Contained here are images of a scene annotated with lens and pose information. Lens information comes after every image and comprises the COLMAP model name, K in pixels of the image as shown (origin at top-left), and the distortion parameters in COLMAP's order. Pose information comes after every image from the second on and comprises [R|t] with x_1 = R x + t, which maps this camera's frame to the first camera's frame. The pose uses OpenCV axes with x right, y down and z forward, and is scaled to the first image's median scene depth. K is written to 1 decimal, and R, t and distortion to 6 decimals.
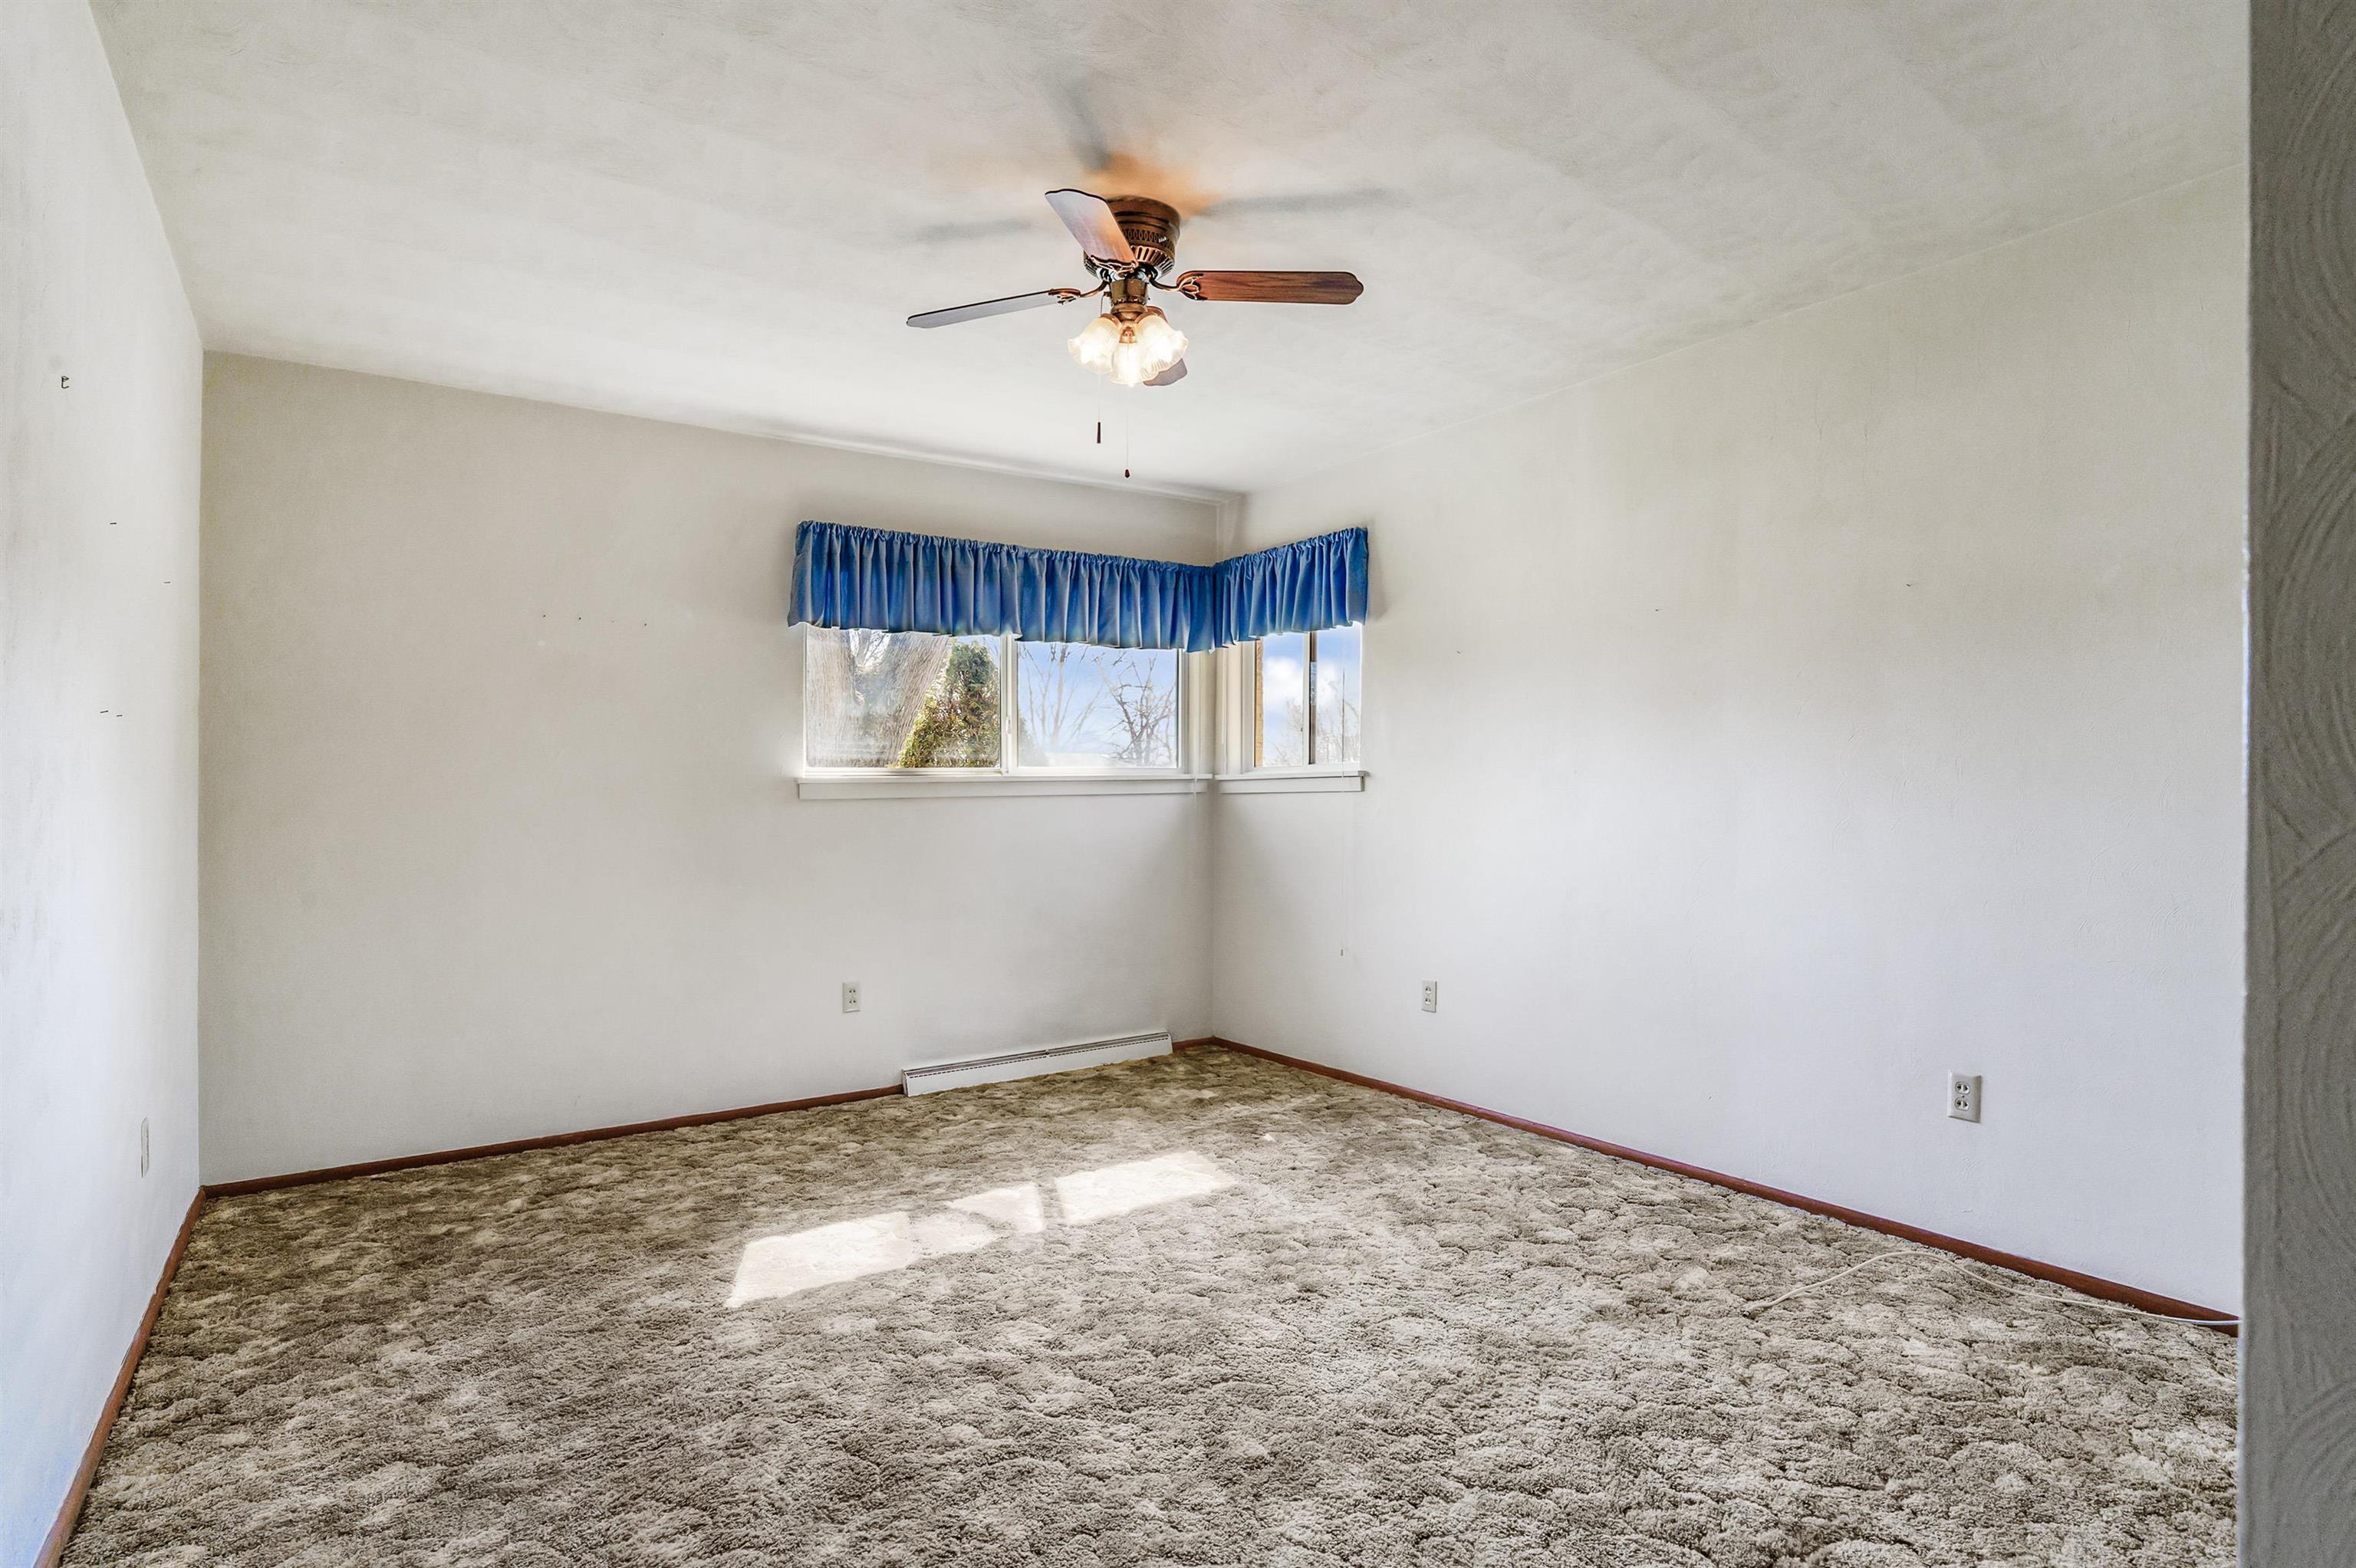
lens RADIAL K [[1197.5, 0, 1180.0], [0, 1197.5, 791.2], [0, 0, 1]] dist [-0.005560, 0.000001]
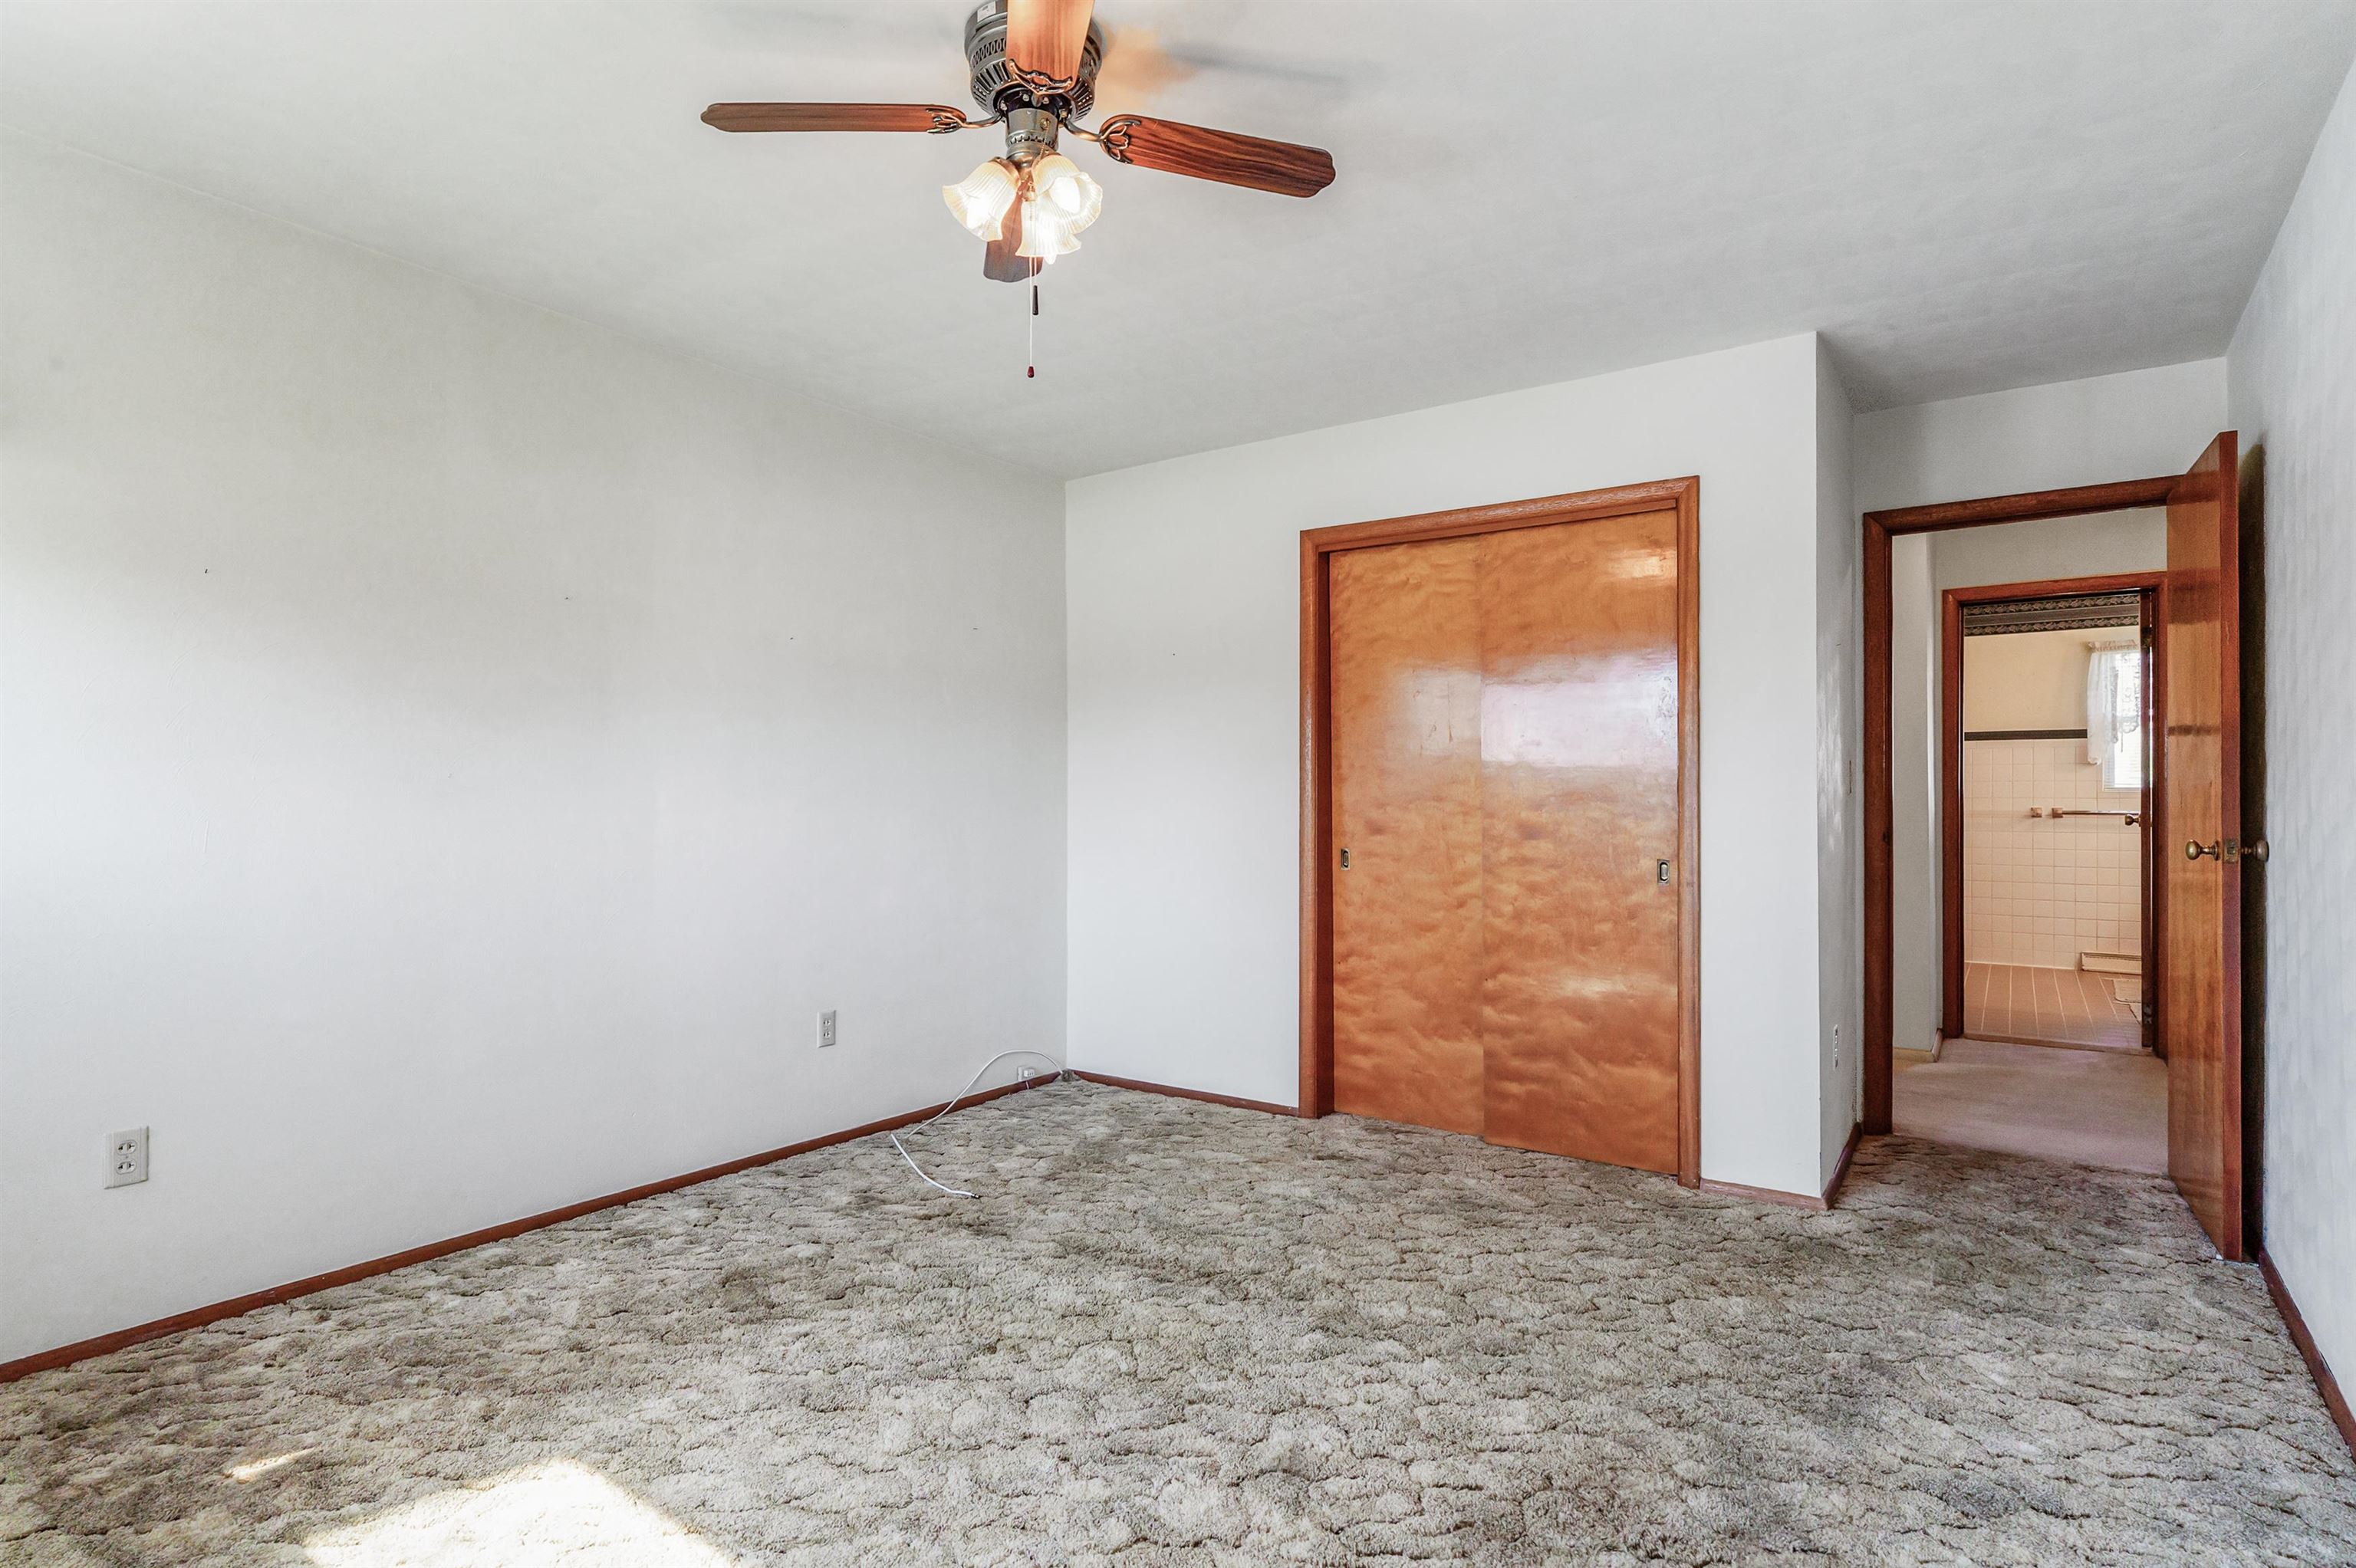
lens RADIAL K [[1197.5, 0, 1180.0], [0, 1197.5, 791.2], [0, 0, 1]] dist [-0.005560, 0.000001]
pose [[-0.341091, 0.008875, 0.939988, -0.649535], [-0.000447, 0.999954, -0.009604, 0.006865], [-0.940030, -0.003696, -0.341072, 0.968517]]
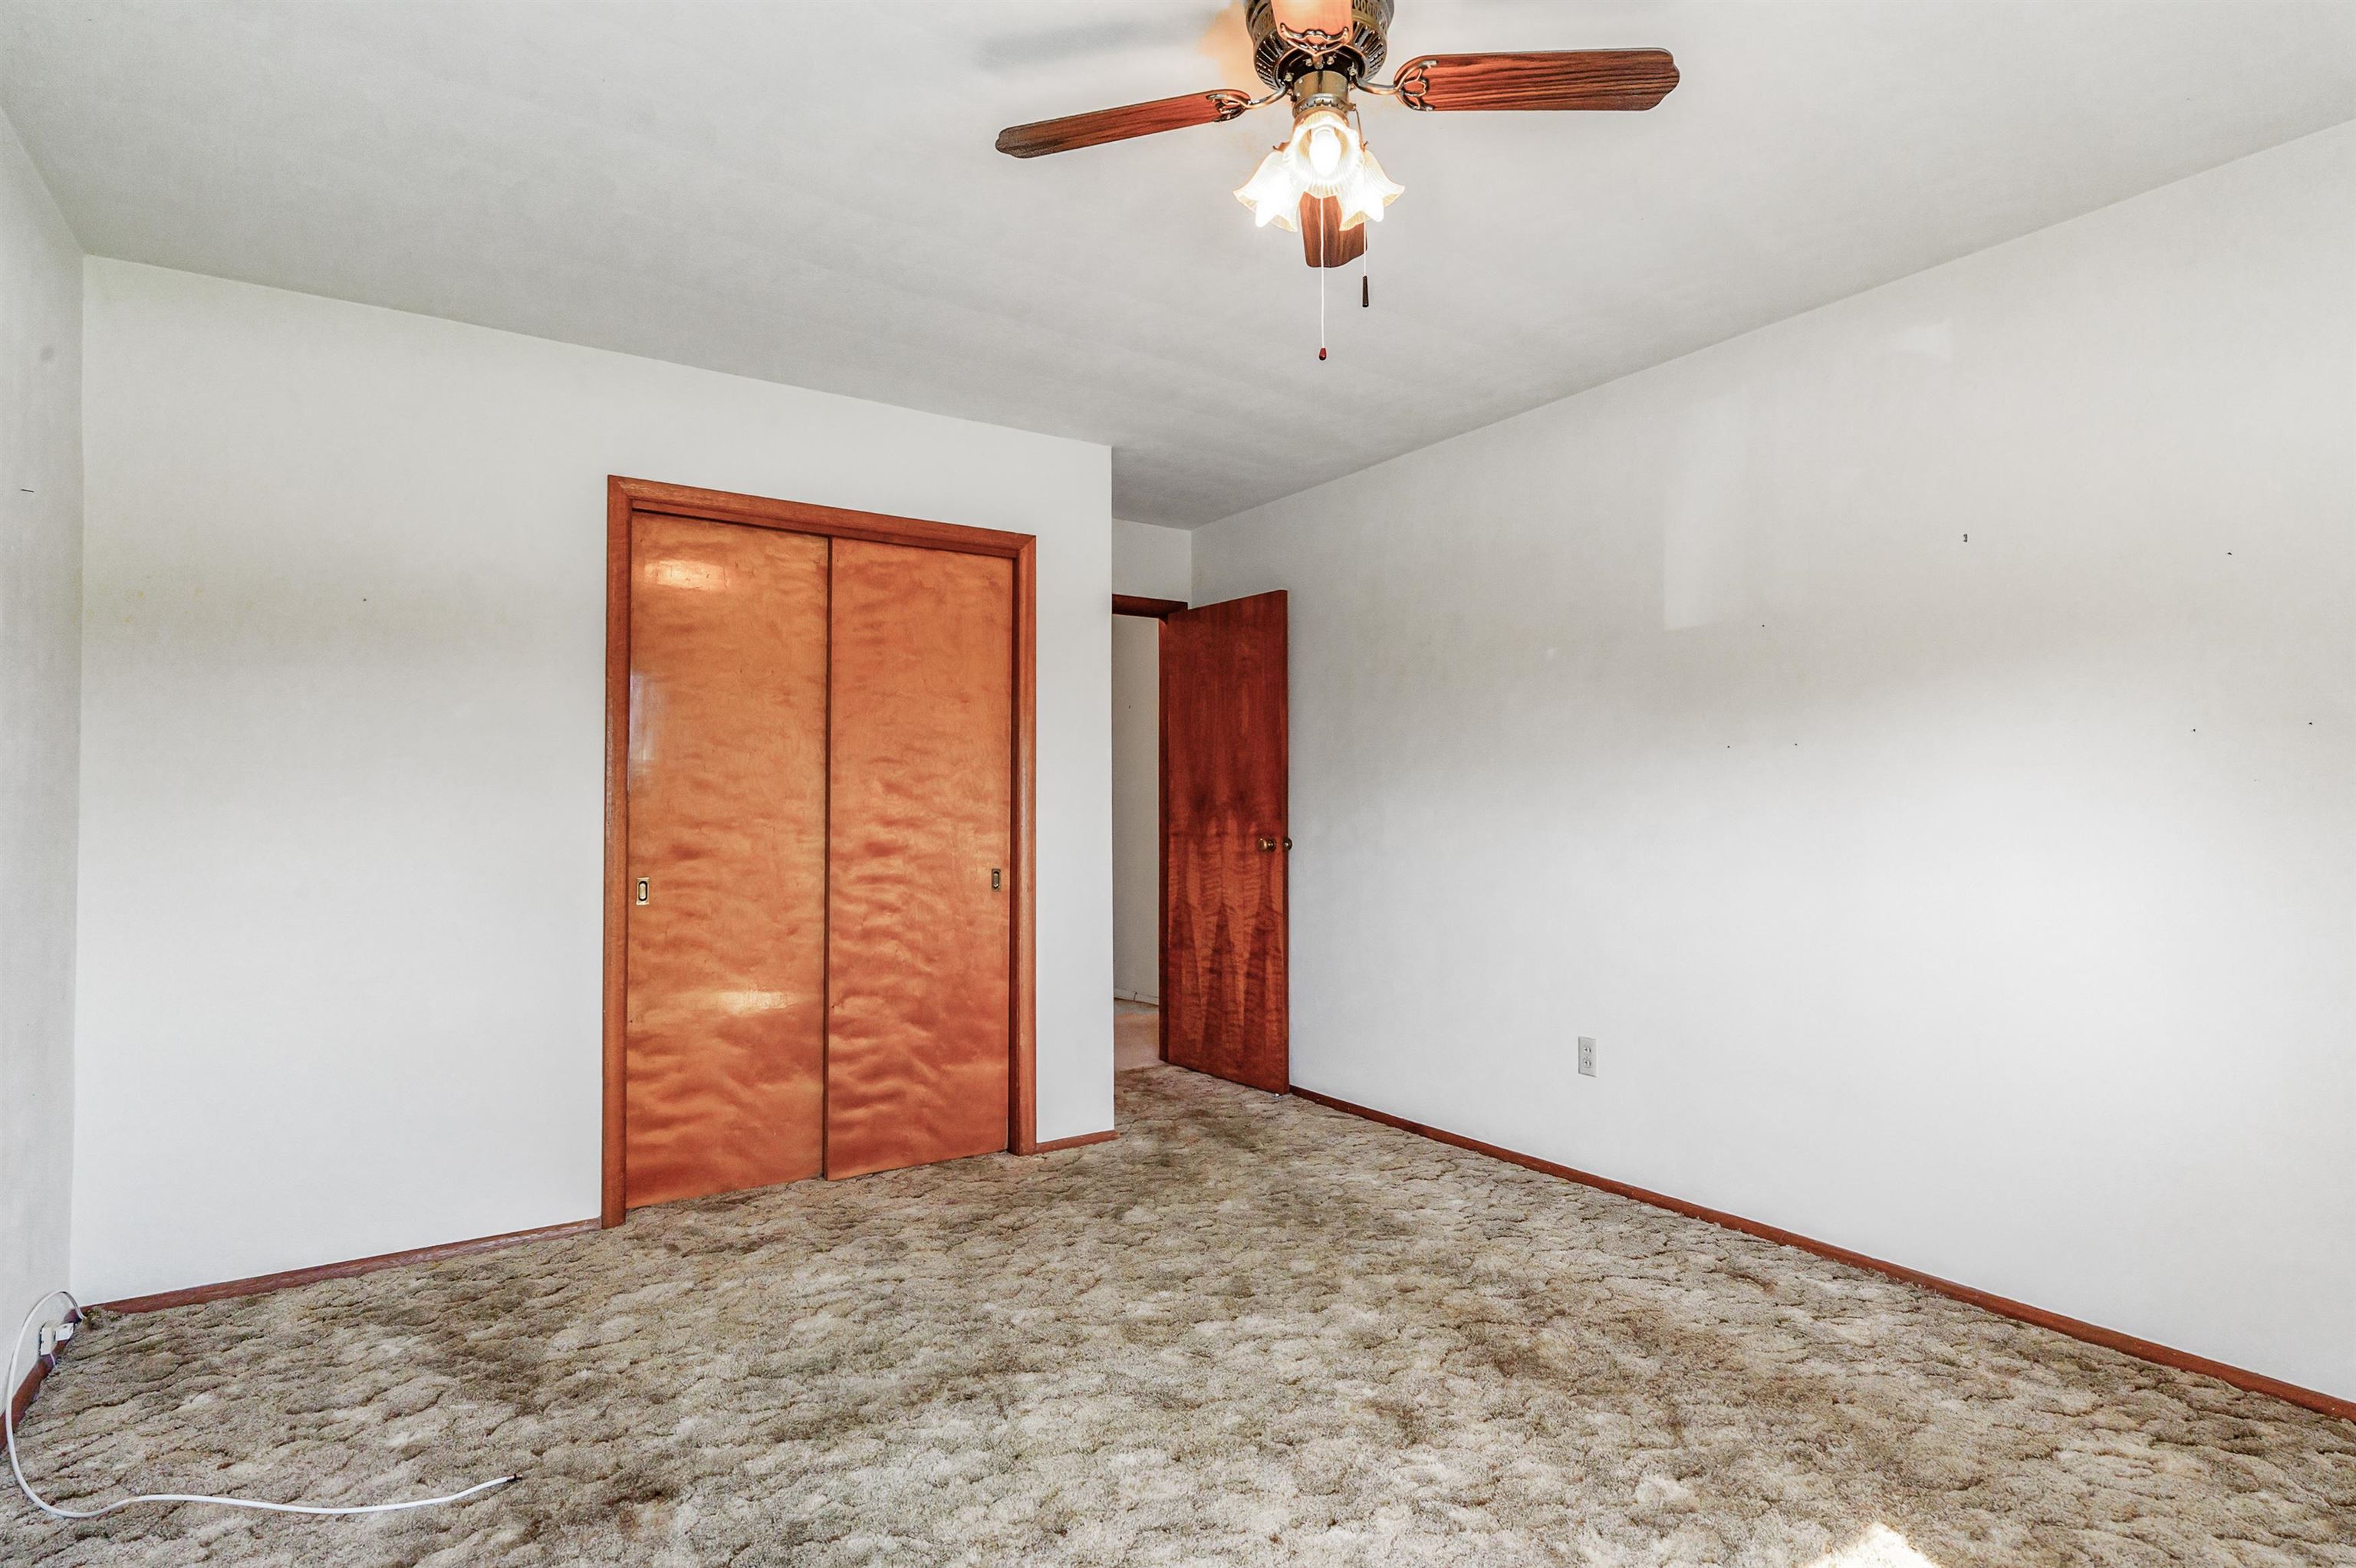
lens RADIAL K [[1197.5, 0, 1180.0], [0, 1197.5, 791.2], [0, 0, 1]] dist [-0.005560, 0.000001]
pose [[-0.999723, 0.008625, 0.021914, 0.012215], [0.008265, 0.999830, -0.016473, 0.000937], [-0.022053, -0.016287, -0.999624, 1.396863]]
